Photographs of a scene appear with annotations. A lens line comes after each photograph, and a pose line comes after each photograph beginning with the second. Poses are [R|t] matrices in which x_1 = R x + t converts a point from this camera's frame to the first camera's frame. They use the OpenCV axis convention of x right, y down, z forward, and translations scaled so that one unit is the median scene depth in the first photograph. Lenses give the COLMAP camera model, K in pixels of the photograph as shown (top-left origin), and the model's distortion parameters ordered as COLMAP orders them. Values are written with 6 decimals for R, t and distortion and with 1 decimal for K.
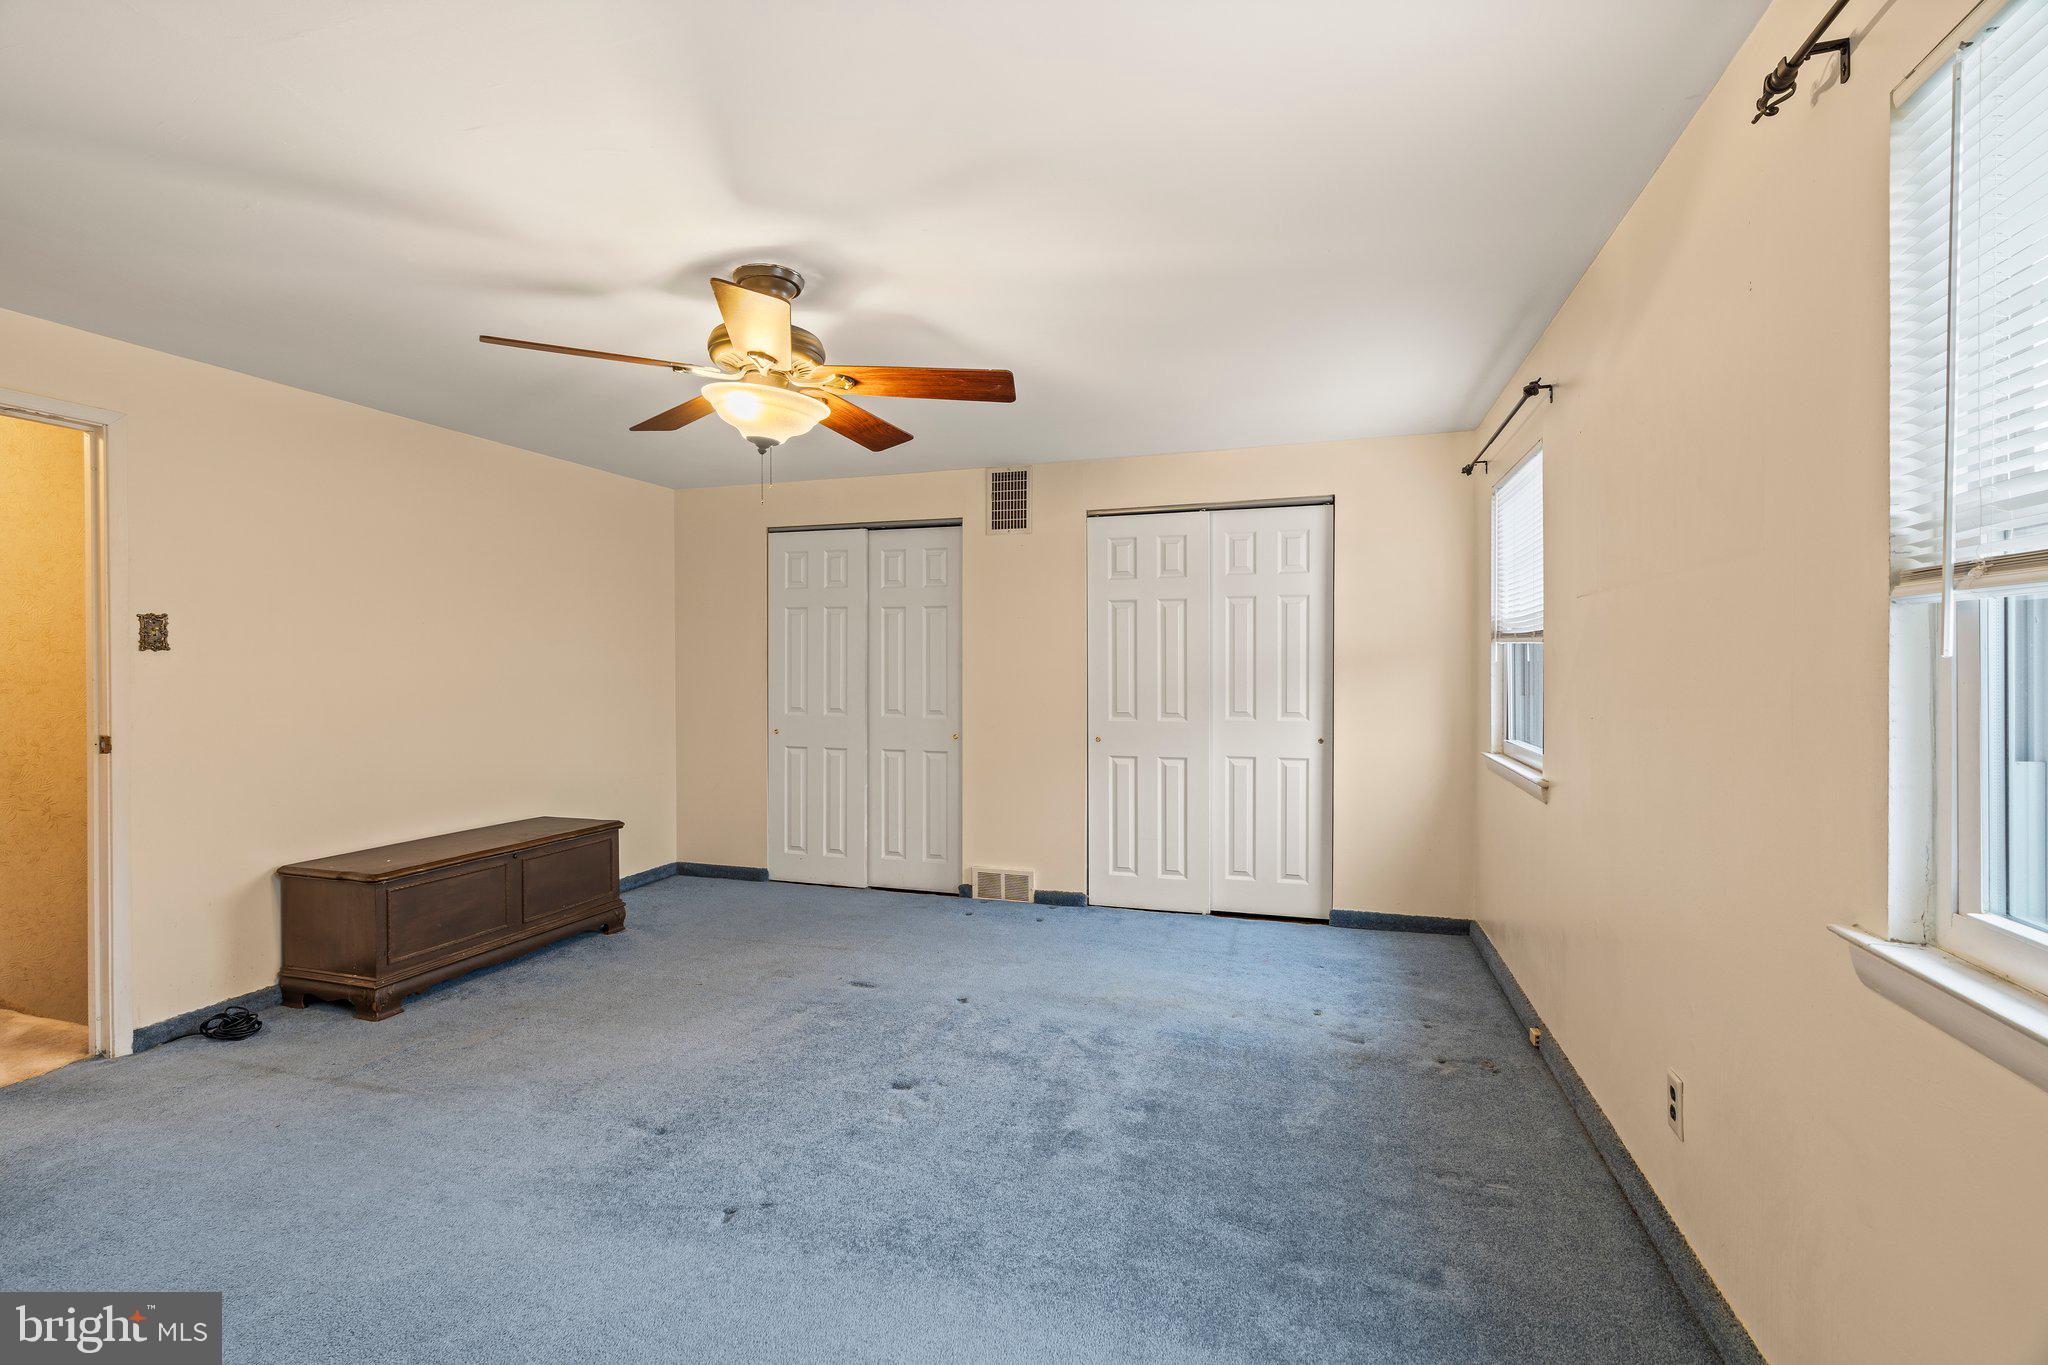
lens RADIAL K [[927.6, 0, 1013.8], [0, 927.6, 672.4], [0, 0, 1]] dist [-0.011050, 0.000186]
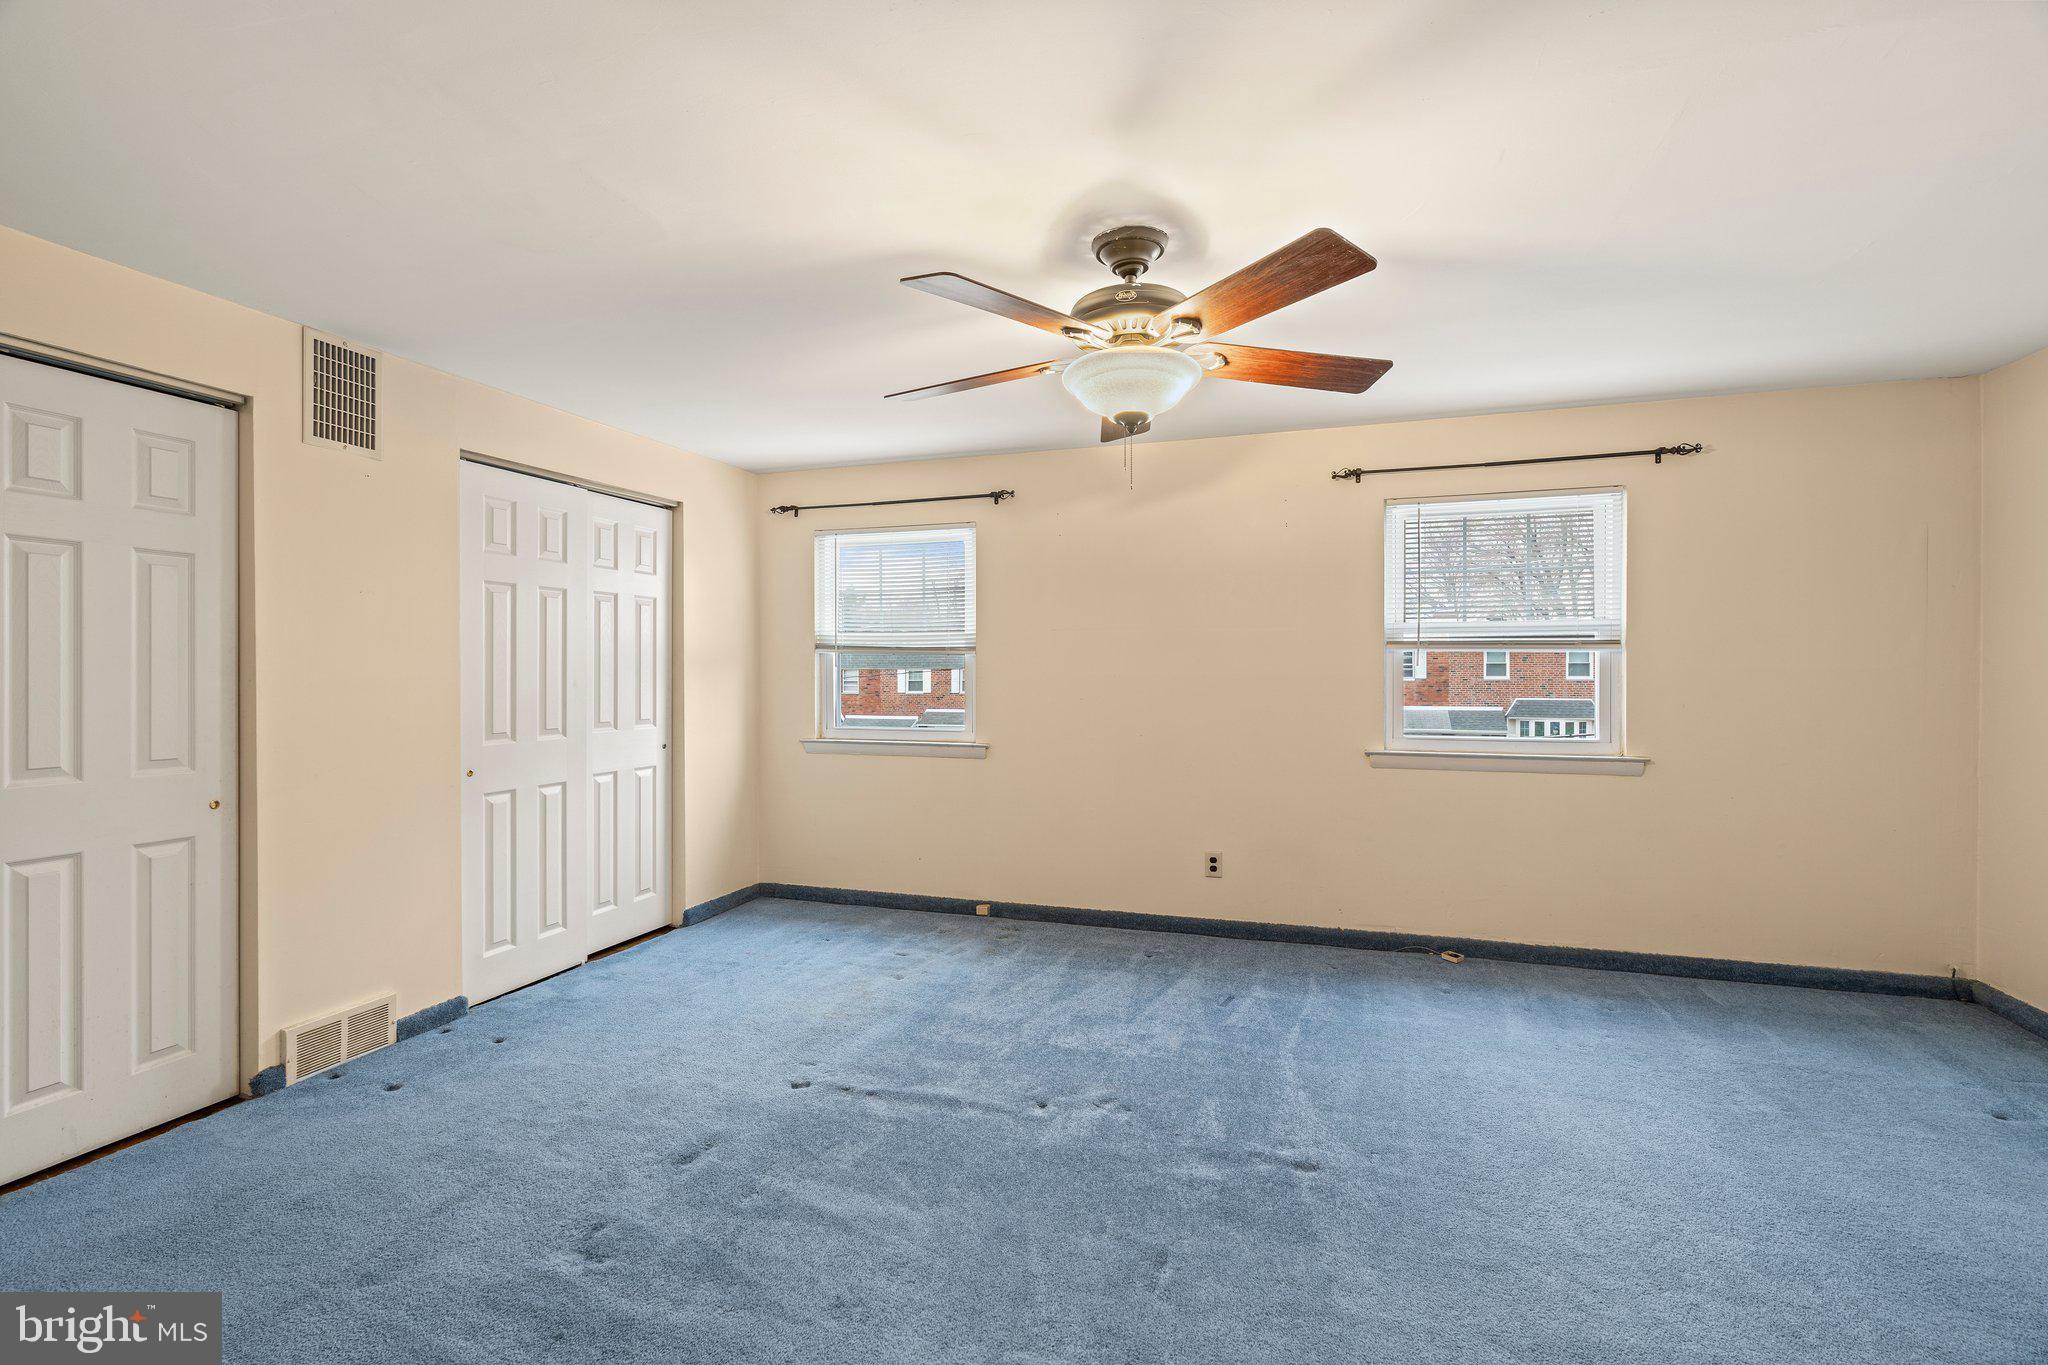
lens RADIAL K [[927.6, 0, 1013.6], [0, 927.6, 673.6], [0, 0, 1]] dist [-0.011050, 0.000186]
pose [[0.017146, -0.003620, 0.999846, -0.612395], [0.008481, 0.999958, 0.003475, -0.003302], [-0.999817, 0.008420, 0.017176, 0.570440]]
